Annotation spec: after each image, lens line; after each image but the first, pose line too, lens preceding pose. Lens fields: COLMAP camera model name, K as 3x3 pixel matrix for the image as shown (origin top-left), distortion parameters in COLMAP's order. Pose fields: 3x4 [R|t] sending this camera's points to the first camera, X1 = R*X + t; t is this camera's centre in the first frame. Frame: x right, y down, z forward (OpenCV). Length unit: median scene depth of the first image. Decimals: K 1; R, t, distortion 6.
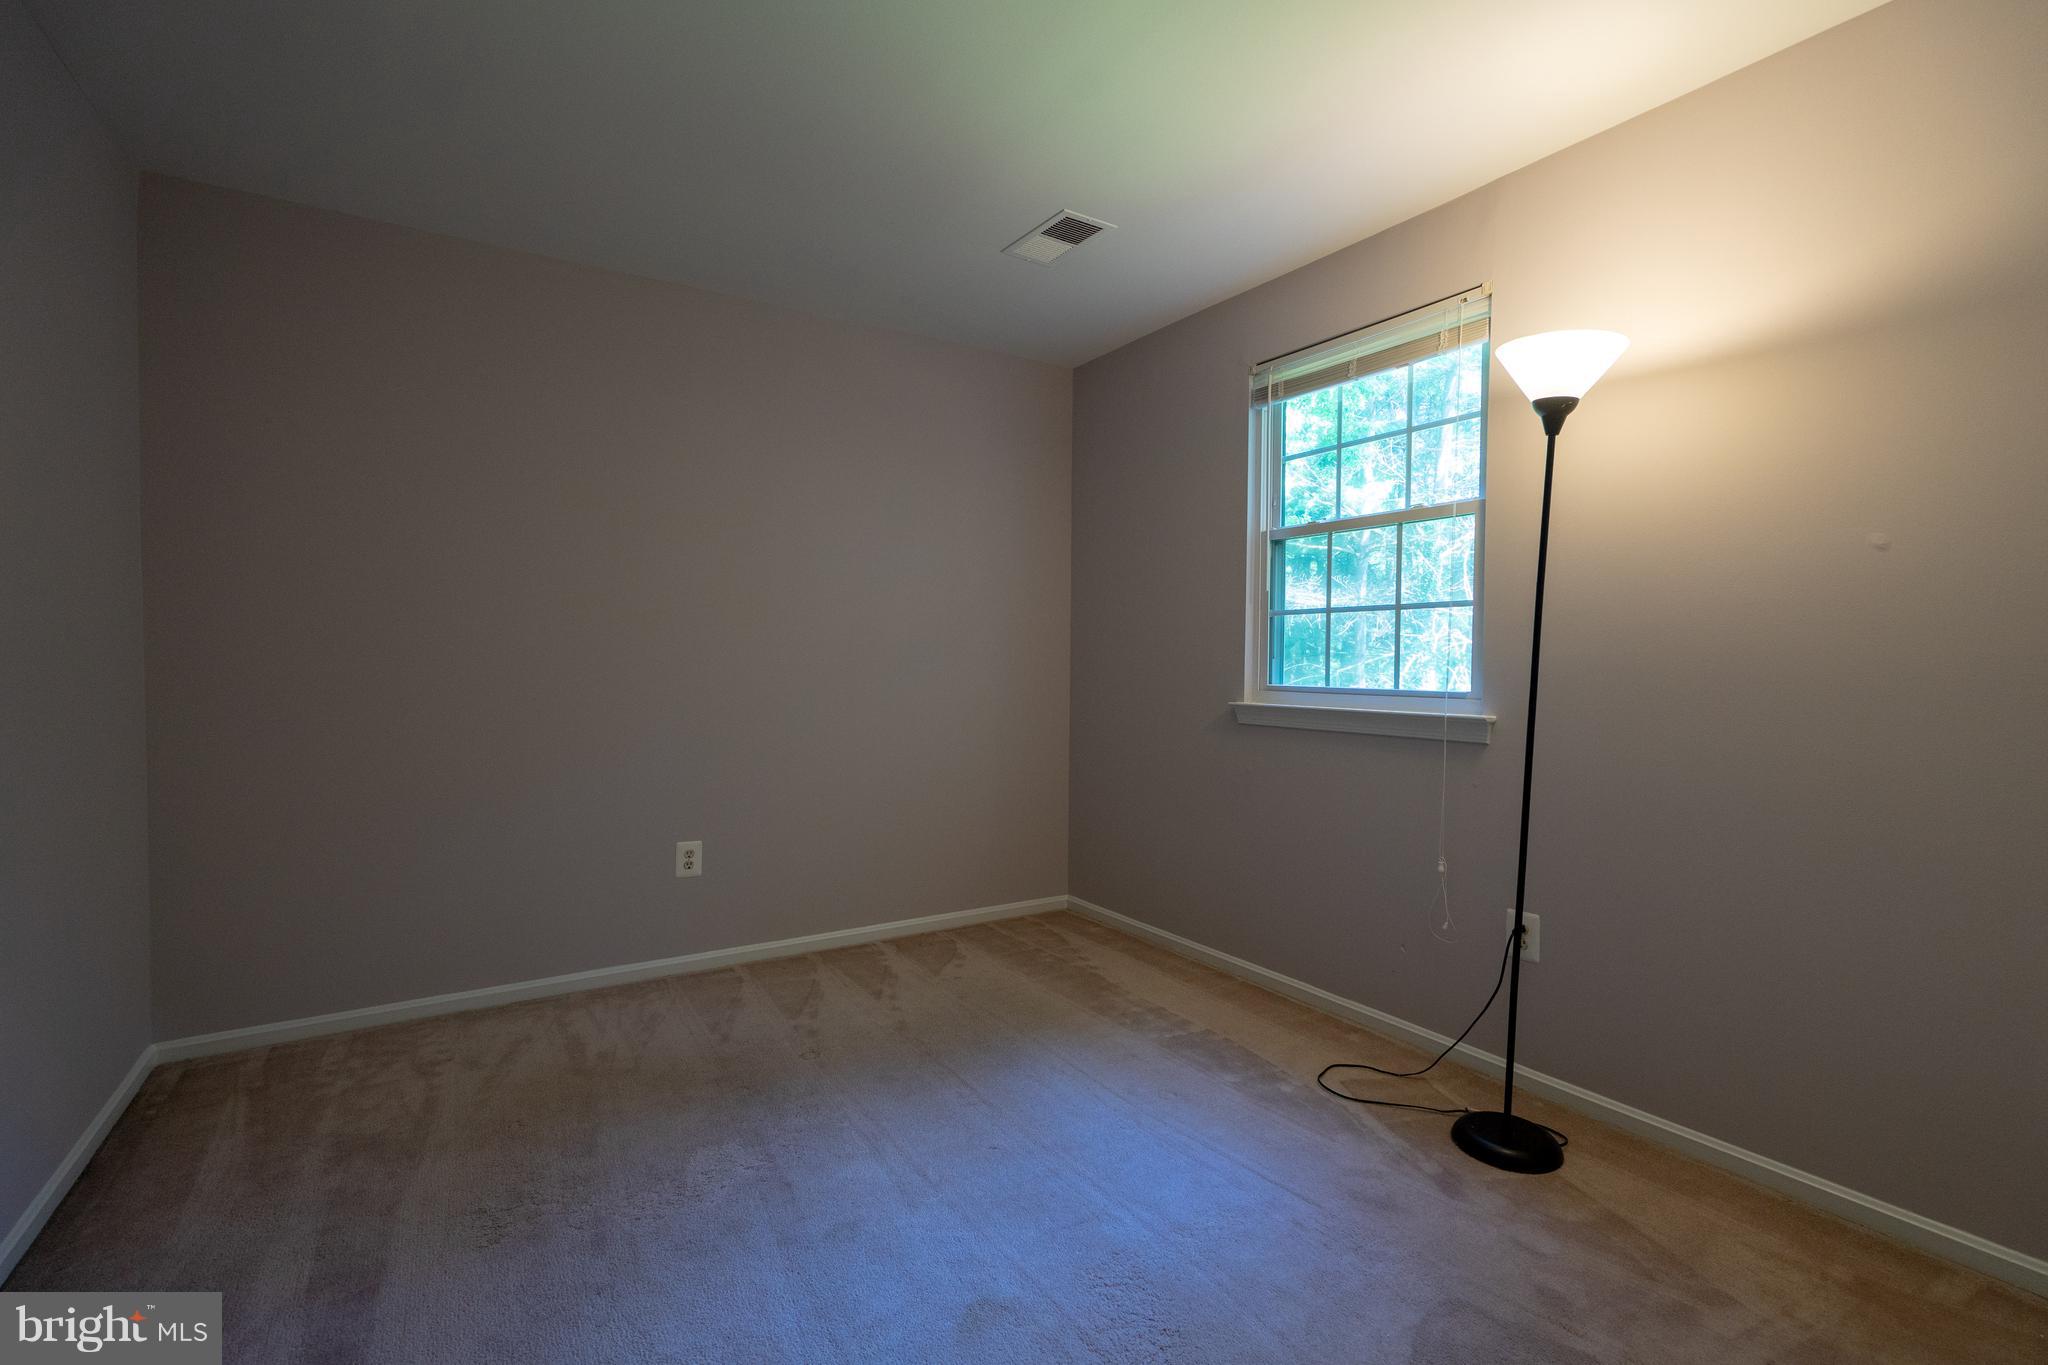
lens RADIAL K [[910.0, 0, 1019.1], [0, 910.0, 687.7], [0, 0, 1]] dist [-0.000538, 0.000361]
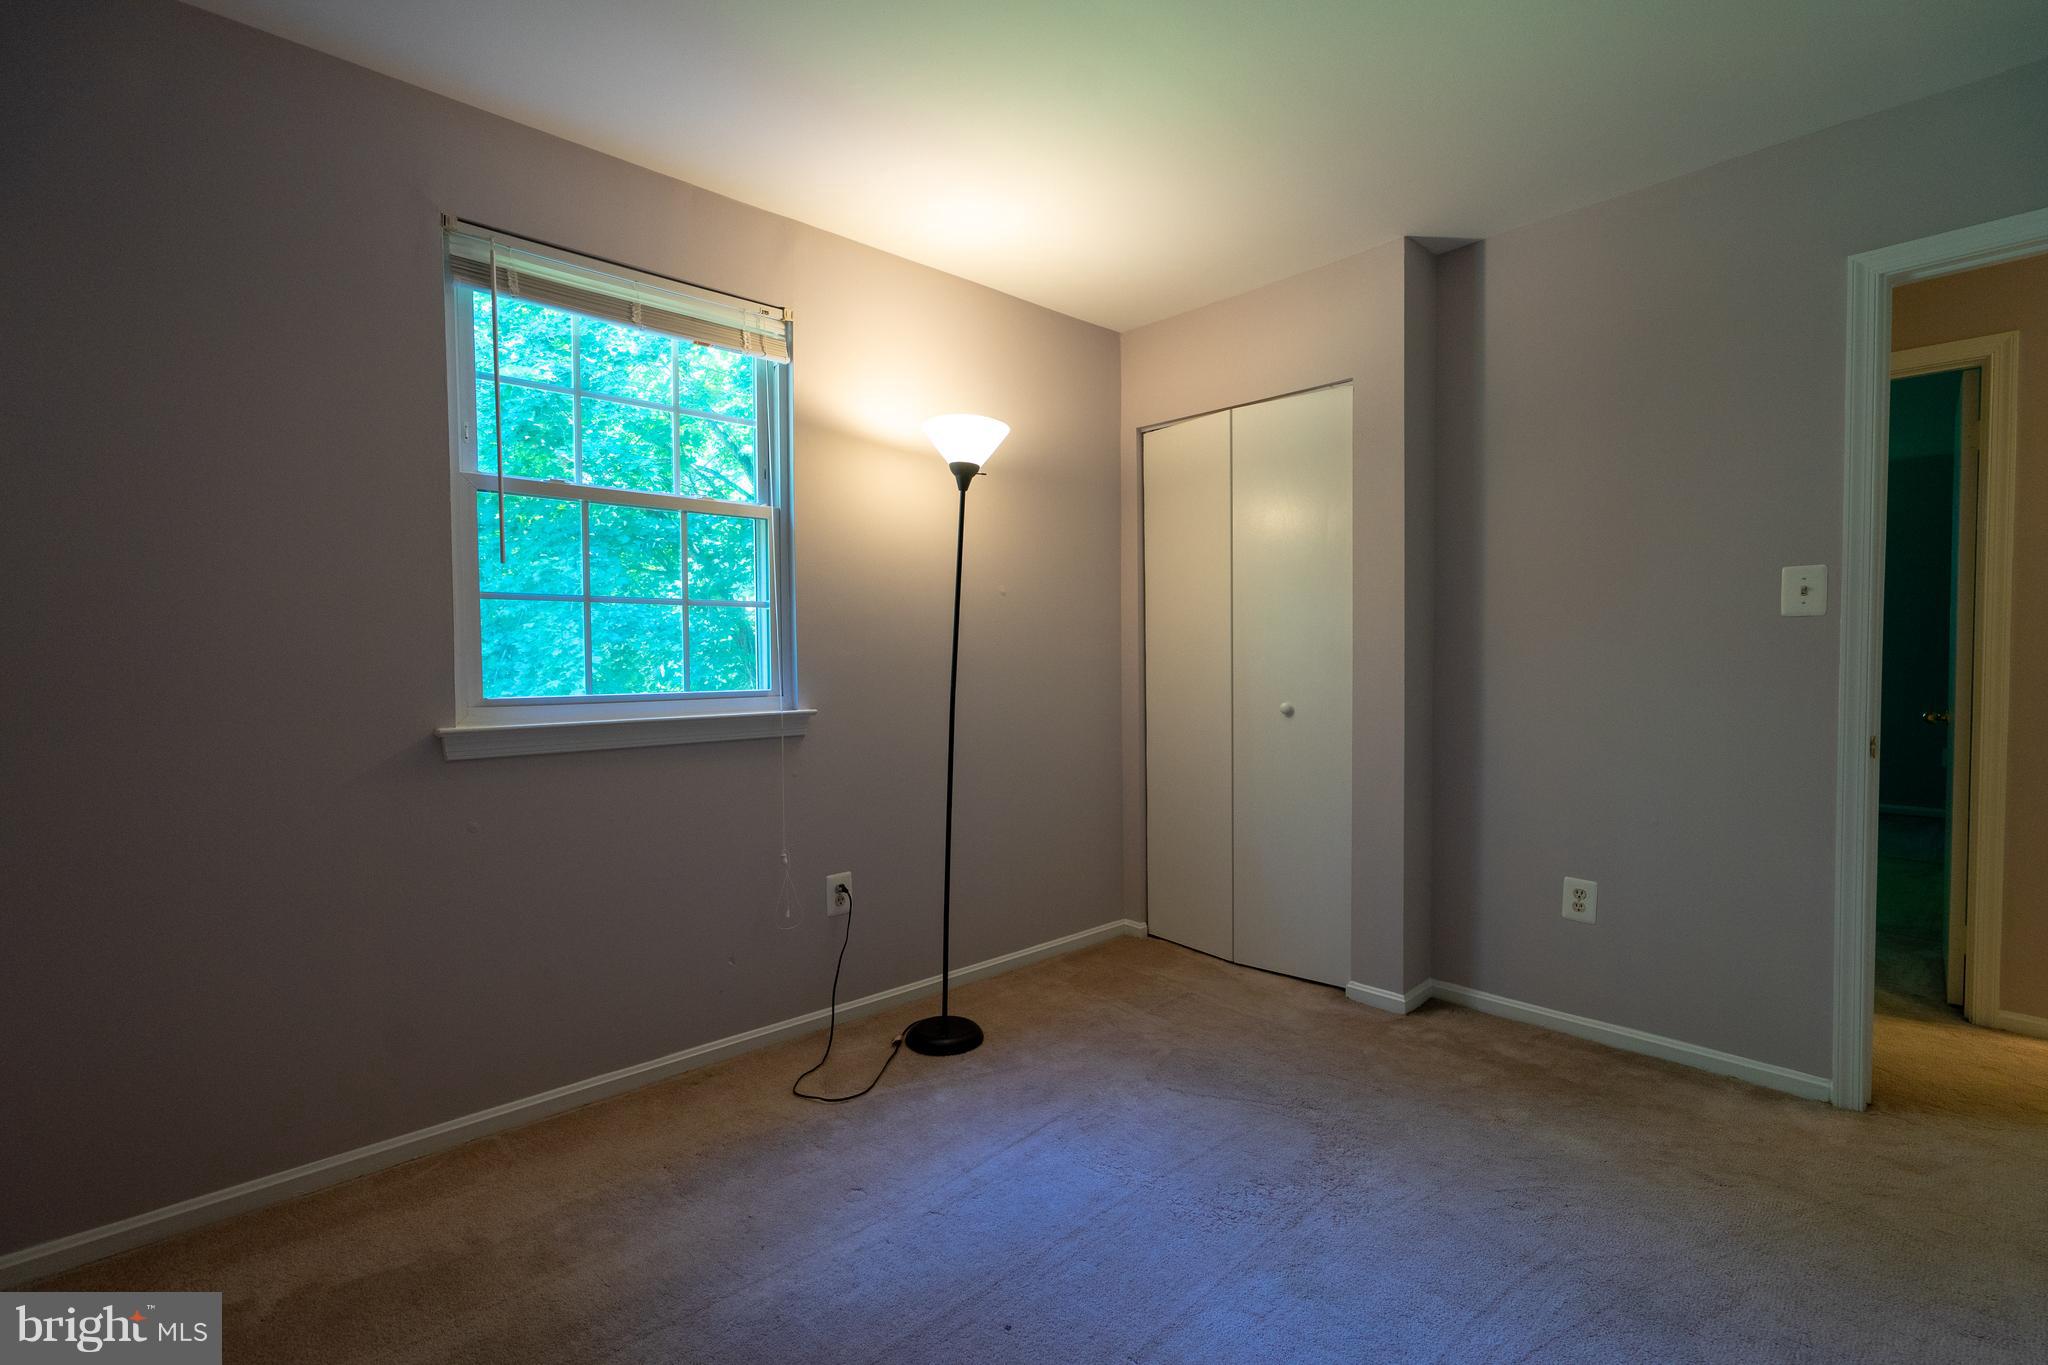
lens RADIAL K [[910.0, 0, 1019.1], [0, 910.0, 687.7], [0, 0, 1]] dist [-0.000538, 0.000361]
pose [[-0.158115, -0.040087, 0.986607, -0.604849], [0.034493, 0.998342, 0.046092, -0.037247], [-0.986818, 0.041319, -0.156470, 0.907967]]
